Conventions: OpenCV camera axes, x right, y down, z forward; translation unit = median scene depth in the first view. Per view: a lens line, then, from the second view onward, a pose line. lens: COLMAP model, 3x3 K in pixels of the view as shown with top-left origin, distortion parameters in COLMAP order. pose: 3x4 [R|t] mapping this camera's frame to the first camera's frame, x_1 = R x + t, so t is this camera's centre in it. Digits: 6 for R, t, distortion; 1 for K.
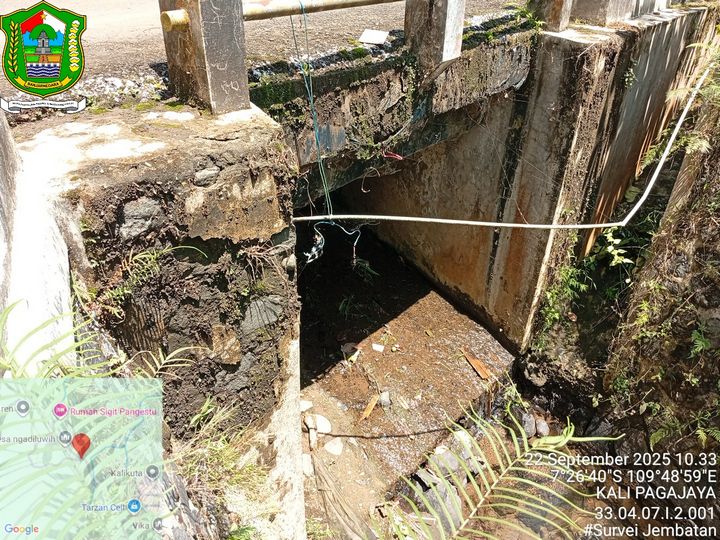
lens RADIAL K [[561.2, 0, 360.0], [0, 561.2, 270.0], [0, 0, 1]] dist [0.100229, -0.191674]
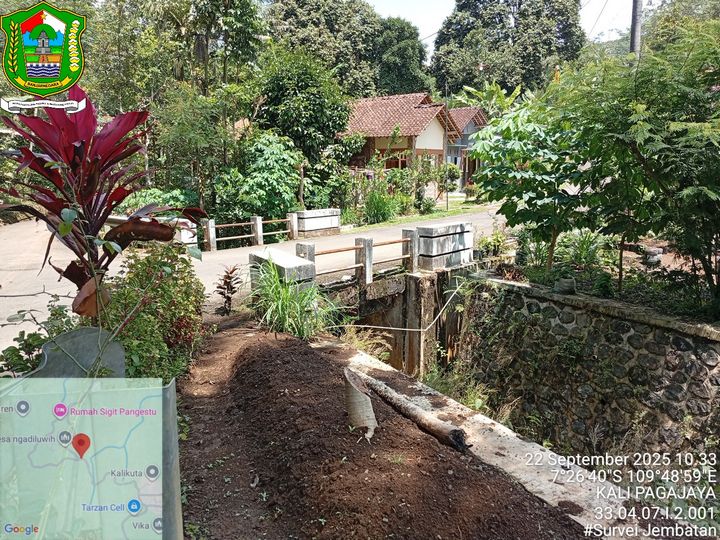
lens RADIAL K [[561.2, 0, 360.0], [0, 561.2, 270.0], [0, 0, 1]] dist [0.100229, -0.191674]
pose [[0.999618, -0.026121, 0.009061, 0.062094], [0.027606, 0.925083, -0.378760, 0.654235], [0.001512, 0.378865, 0.925451, -1.692088]]
